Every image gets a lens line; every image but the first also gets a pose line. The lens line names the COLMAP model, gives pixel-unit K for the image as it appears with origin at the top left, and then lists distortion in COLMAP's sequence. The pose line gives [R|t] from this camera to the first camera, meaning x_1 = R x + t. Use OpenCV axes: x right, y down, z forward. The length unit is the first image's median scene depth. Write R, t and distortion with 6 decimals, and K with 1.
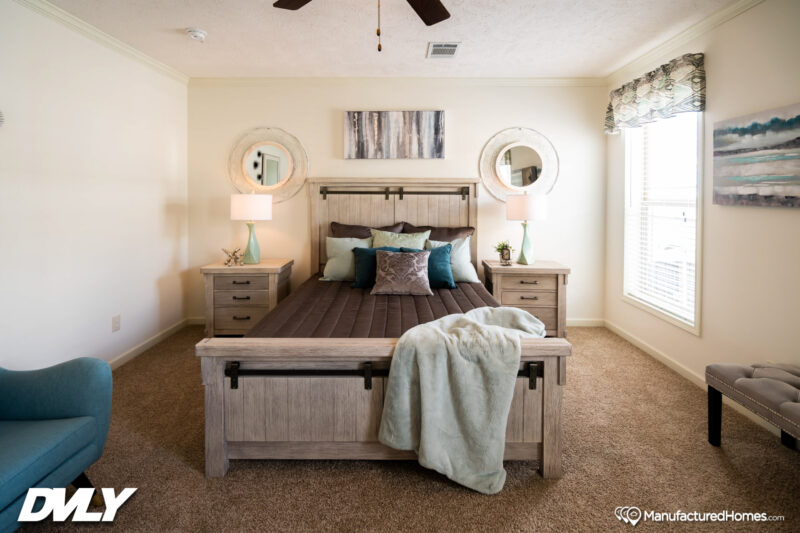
lens RADIAL K [[394.4, 0, 397.4], [0, 394.4, 198.2], [0, 0, 1]] dist [-0.000257, 0.001356]
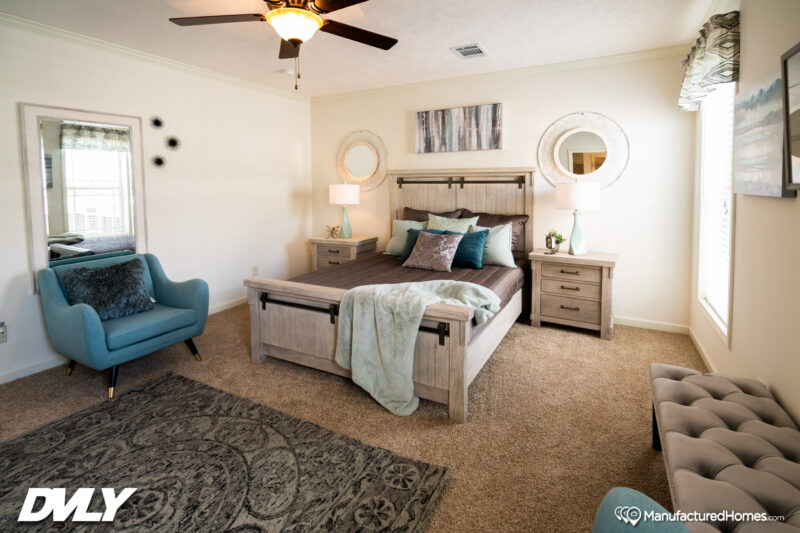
lens RADIAL K [[394.4, 0, 397.4], [0, 394.4, 198.2], [0, 0, 1]] dist [-0.000257, 0.001356]
pose [[0.881534, 0.009226, -0.472030, 0.374979], [0.003970, 0.999629, 0.026952, 0.000817], [0.472104, -0.025633, 0.881170, -0.055557]]
